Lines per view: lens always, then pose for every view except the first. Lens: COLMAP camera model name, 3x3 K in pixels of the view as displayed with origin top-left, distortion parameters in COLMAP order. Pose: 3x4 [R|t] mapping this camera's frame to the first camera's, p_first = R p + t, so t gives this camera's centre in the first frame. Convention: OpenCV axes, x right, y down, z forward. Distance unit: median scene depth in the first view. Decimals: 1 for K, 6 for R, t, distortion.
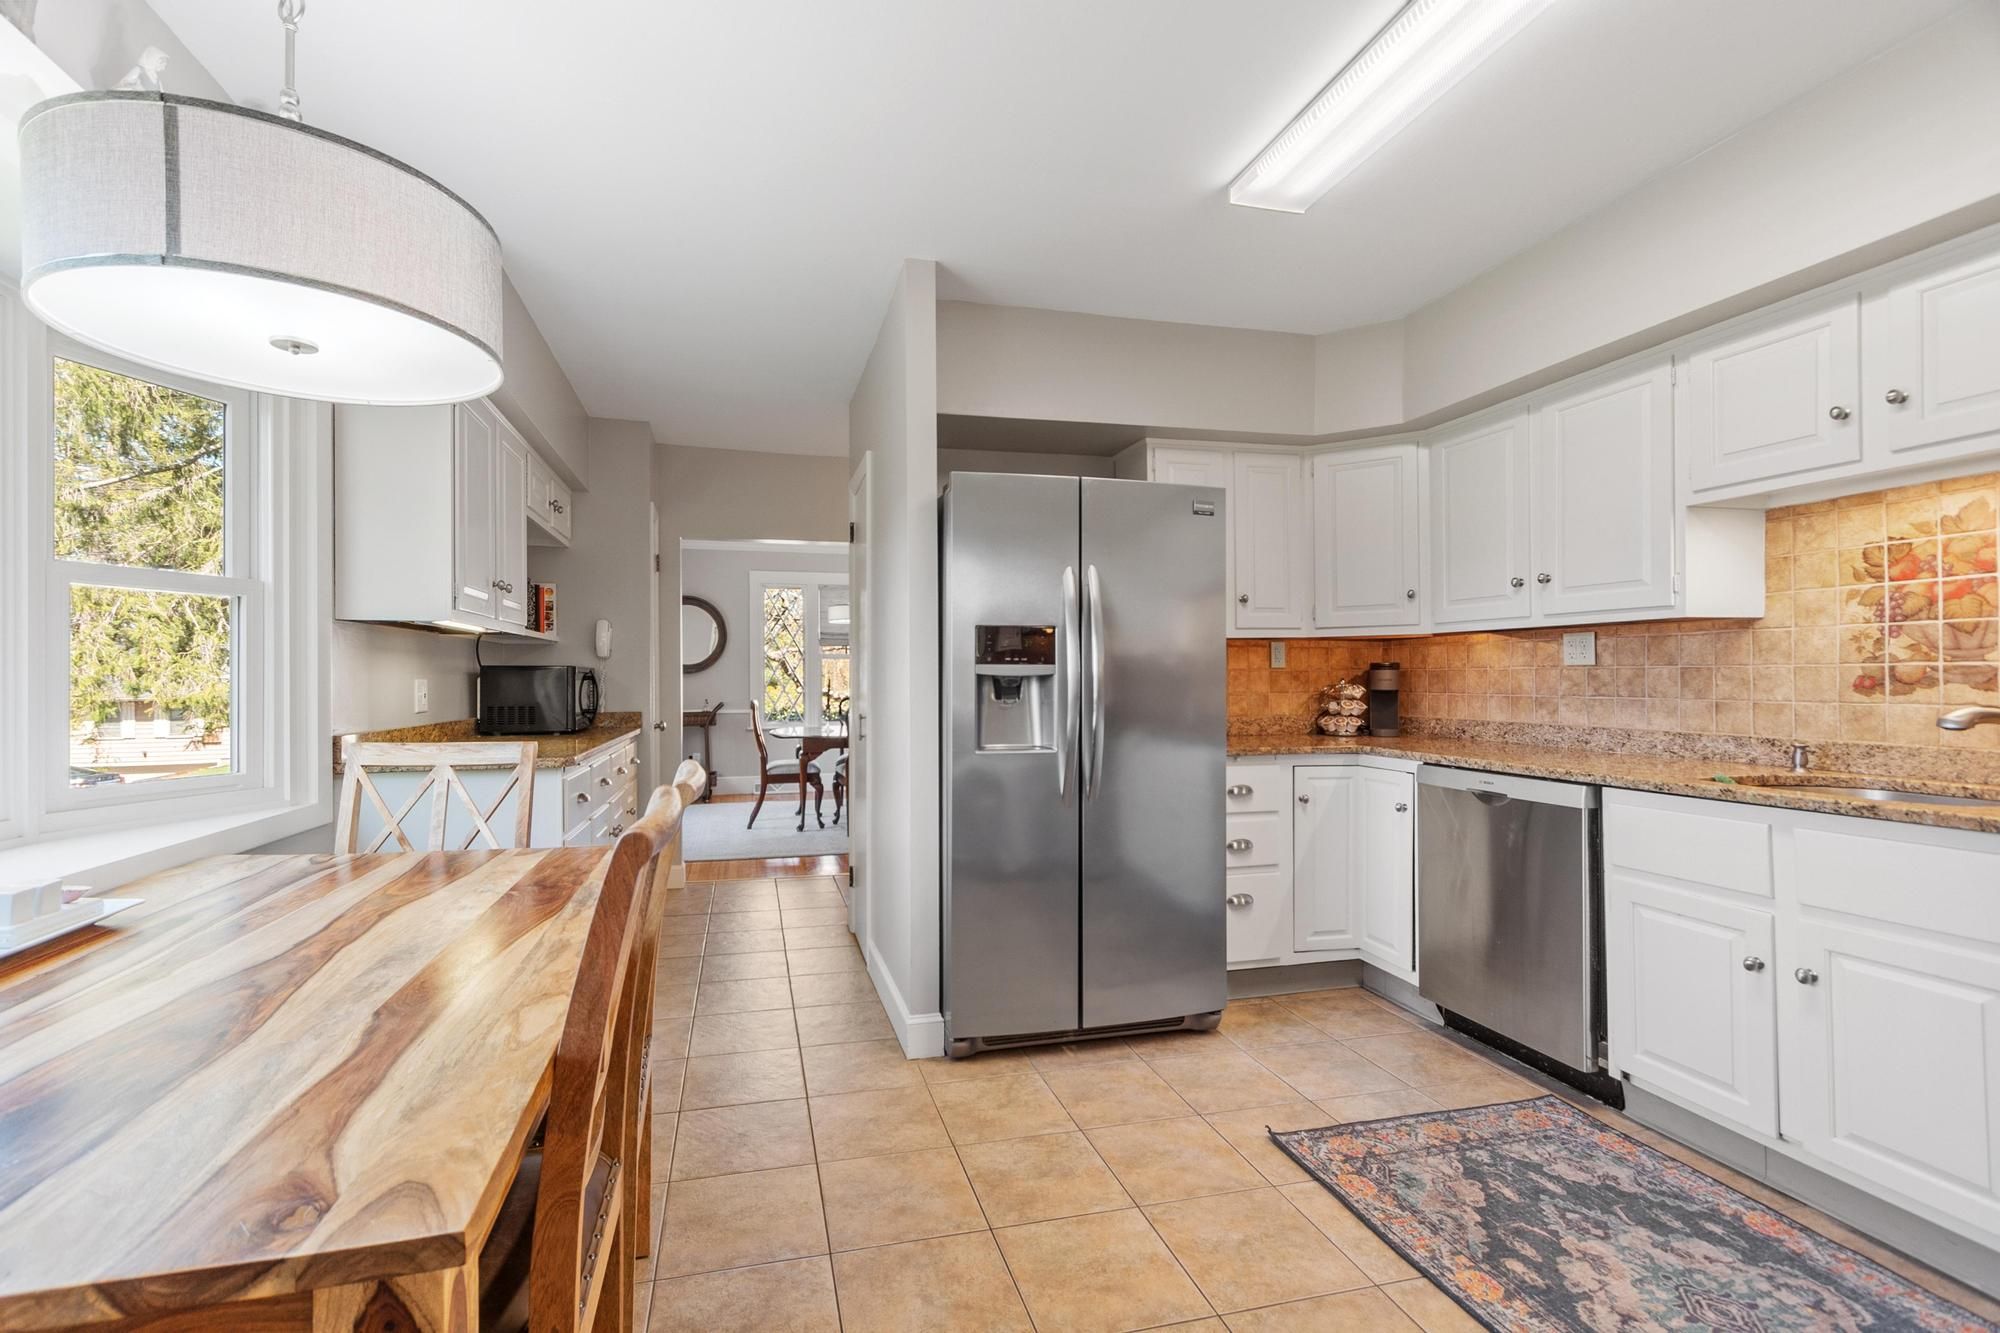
lens RADIAL K [[864.5, 0, 980.8], [0, 864.5, 657.7], [0, 0, 1]] dist [0.002696, 0.000246]
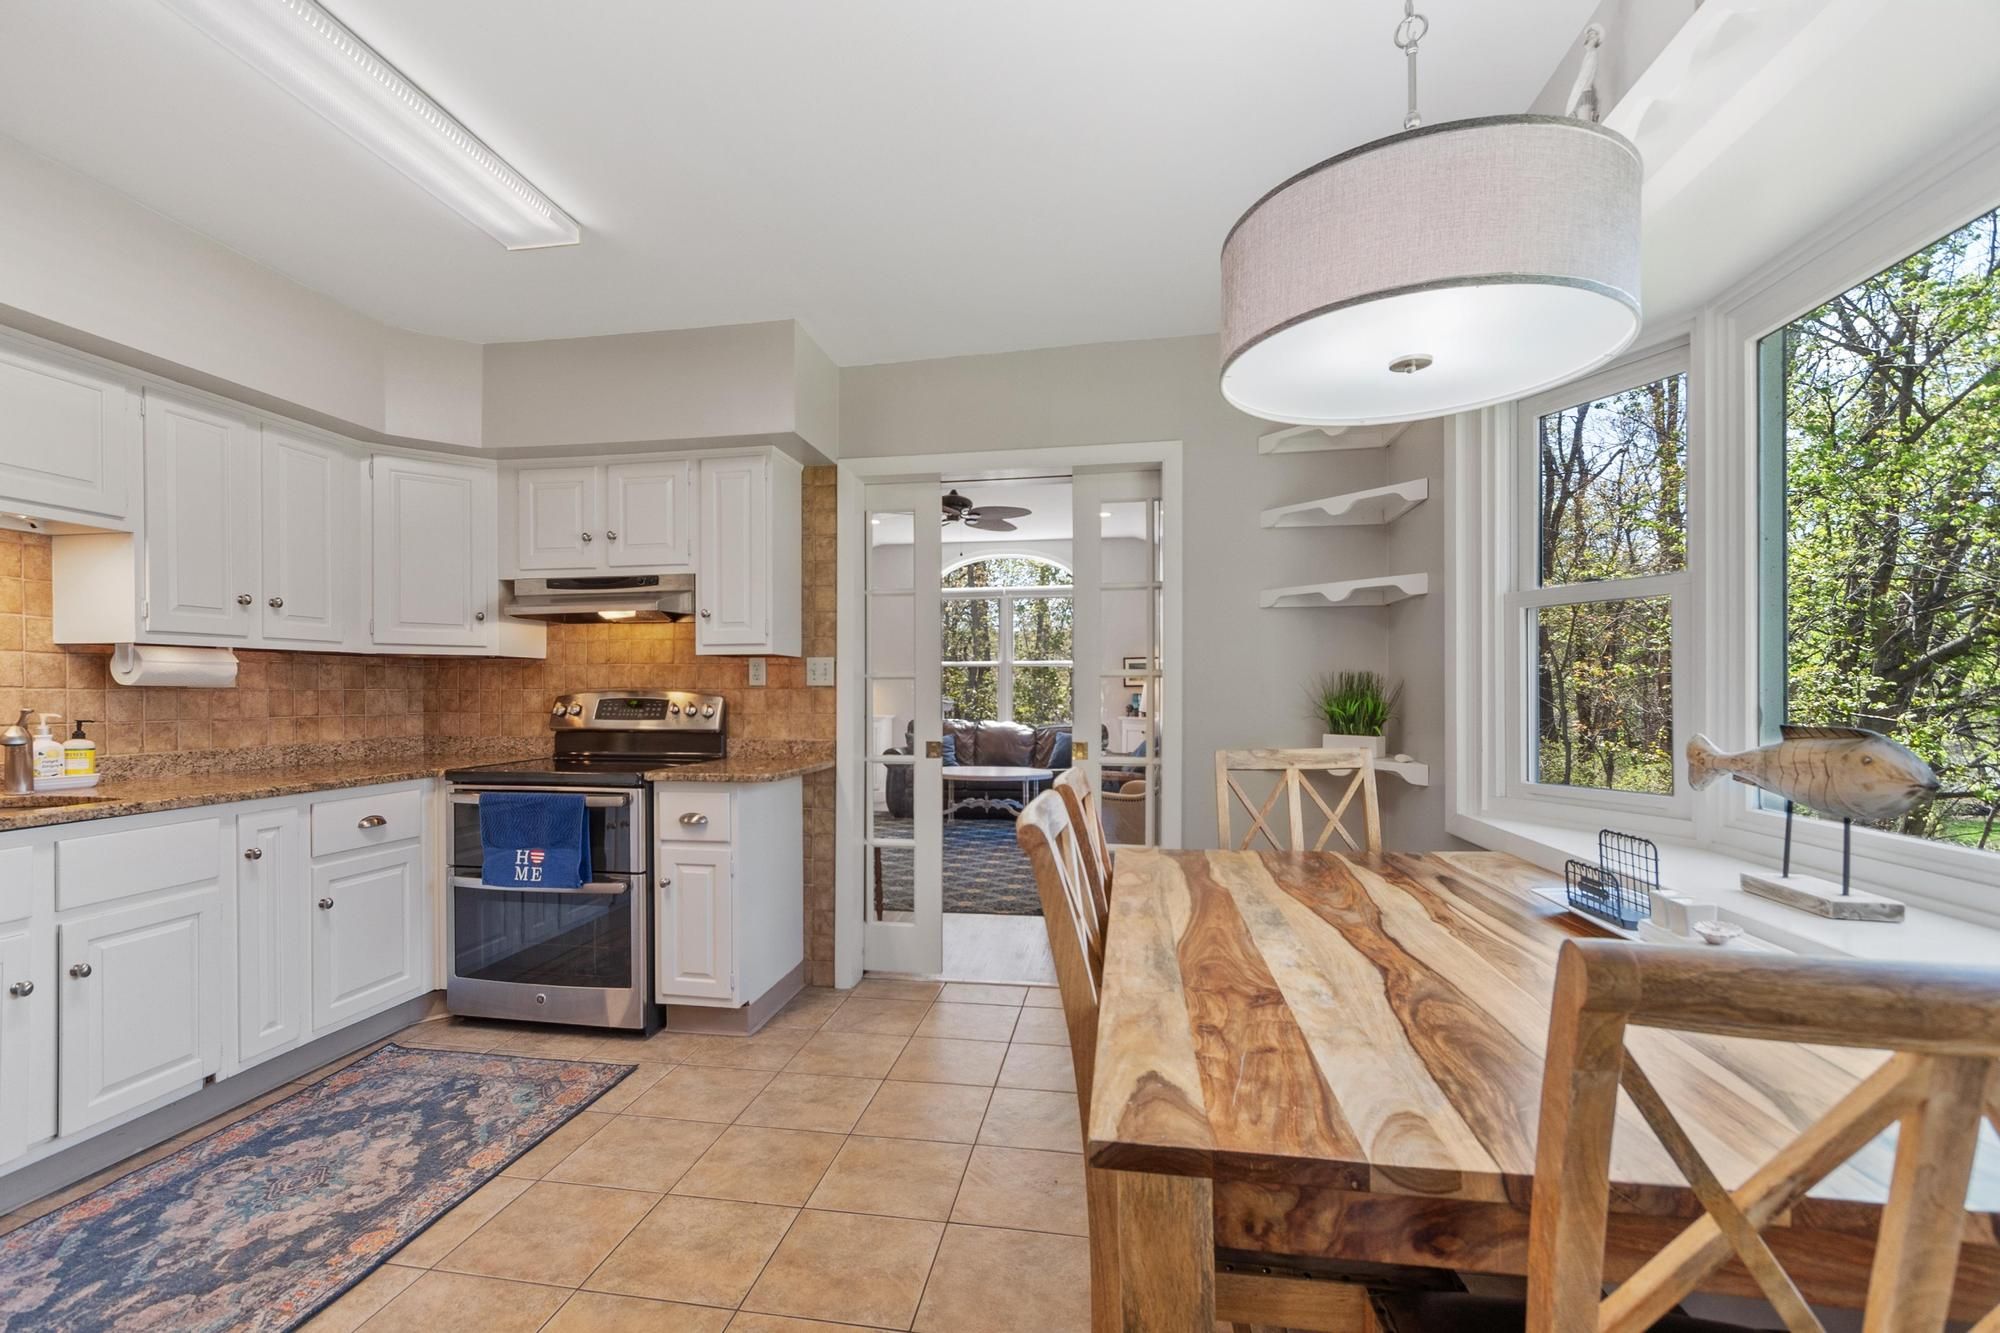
lens RADIAL K [[864.5, 0, 974.0], [0, 864.5, 703.3], [0, 0, 1]] dist [0.002696, 0.000246]
pose [[-0.900699, -0.000122, 0.434443, -0.555513], [-0.002362, 0.999987, -0.004616, 0.031813], [-0.434437, -0.005184, -0.900688, 1.528961]]
